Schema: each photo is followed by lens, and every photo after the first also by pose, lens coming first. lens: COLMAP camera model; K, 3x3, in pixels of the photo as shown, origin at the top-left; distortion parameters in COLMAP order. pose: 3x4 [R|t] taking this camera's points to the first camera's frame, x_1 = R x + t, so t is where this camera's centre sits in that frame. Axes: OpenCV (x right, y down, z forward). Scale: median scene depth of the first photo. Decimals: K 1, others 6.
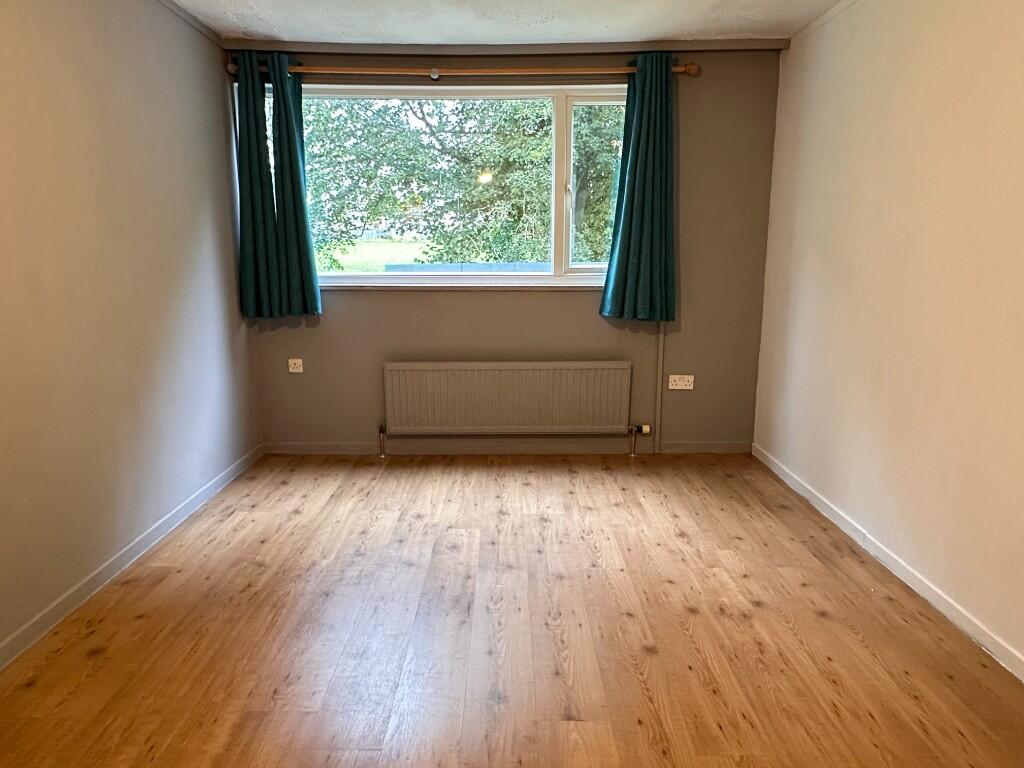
lens RADIAL K [[646.6, 0, 509.2], [0, 646.6, 383.9], [0, 0, 1]] dist [0.000182, -0.003599]
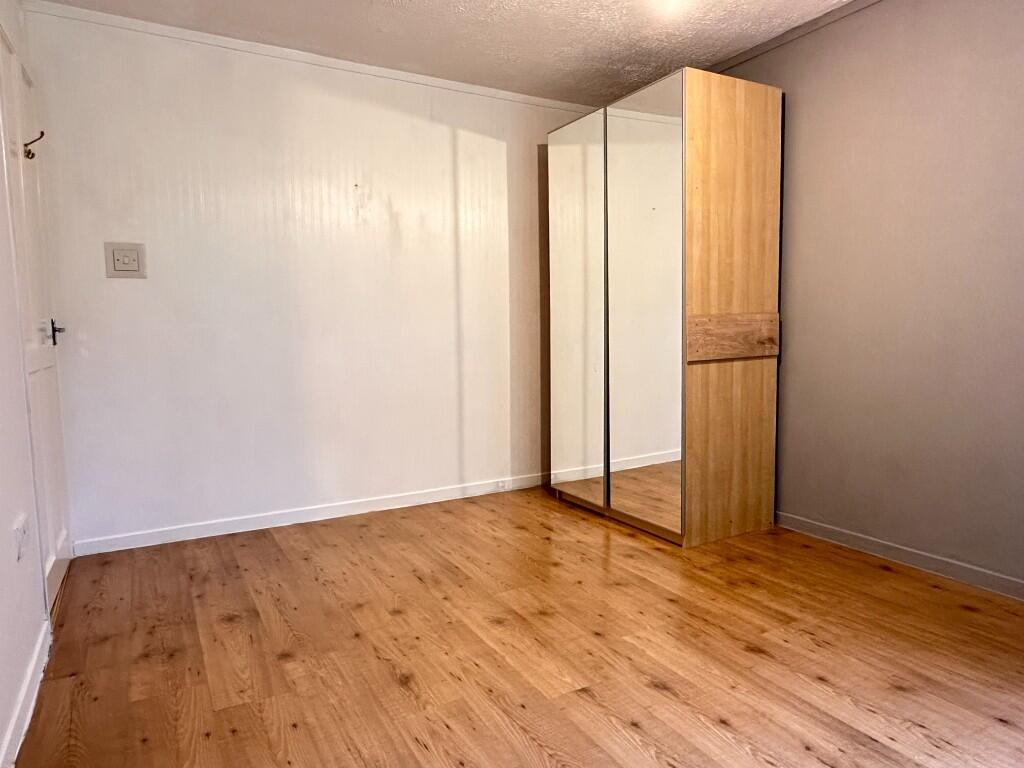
lens RADIAL K [[646.6, 0, 510.1], [0, 646.6, 383.0], [0, 0, 1]] dist [0.000182, -0.003599]
pose [[-0.867280, 0.054392, -0.494840, 0.682608], [-0.088442, 0.961366, 0.260679, -0.212434], [0.489901, 0.269846, -0.828963, 1.676568]]
